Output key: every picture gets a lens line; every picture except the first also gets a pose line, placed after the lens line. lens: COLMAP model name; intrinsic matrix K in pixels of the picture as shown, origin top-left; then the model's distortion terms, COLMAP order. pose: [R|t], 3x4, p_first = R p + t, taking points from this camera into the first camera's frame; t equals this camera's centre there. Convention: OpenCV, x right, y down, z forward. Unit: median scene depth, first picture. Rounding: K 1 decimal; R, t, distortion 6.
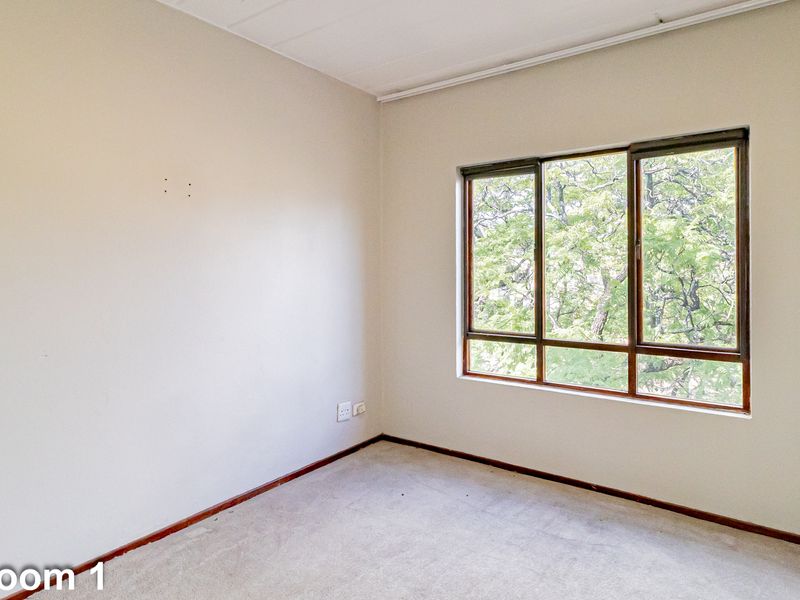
lens RADIAL K [[493.6, 0, 402.3], [0, 493.6, 299.2], [0, 0, 1]] dist [0.001173, 0.003109]
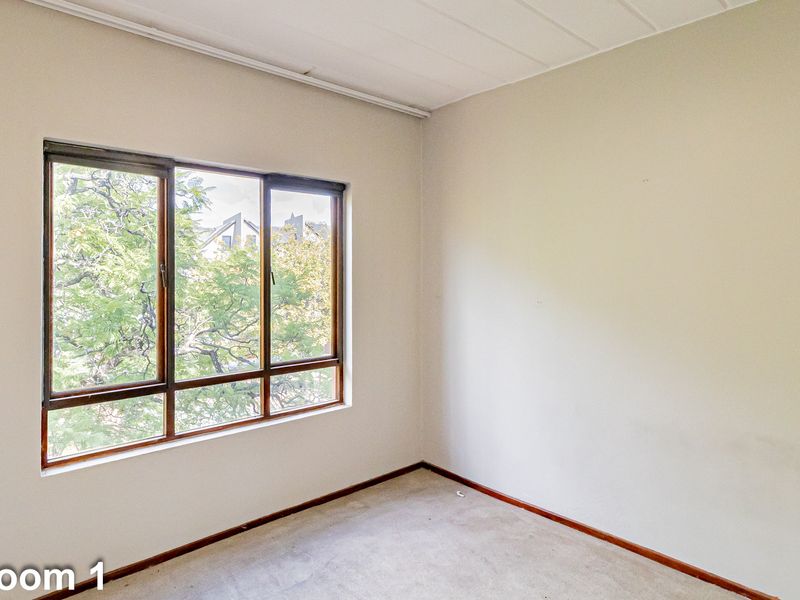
lens RADIAL K [[493.6, 0, 401.8], [0, 493.6, 298.3], [0, 0, 1]] dist [0.001173, 0.003109]
pose [[0.221405, -0.038961, 0.974403, -0.480594], [0.067797, 0.997399, 0.024475, -0.060292], [-0.972822, 0.060642, 0.223471, 0.514483]]
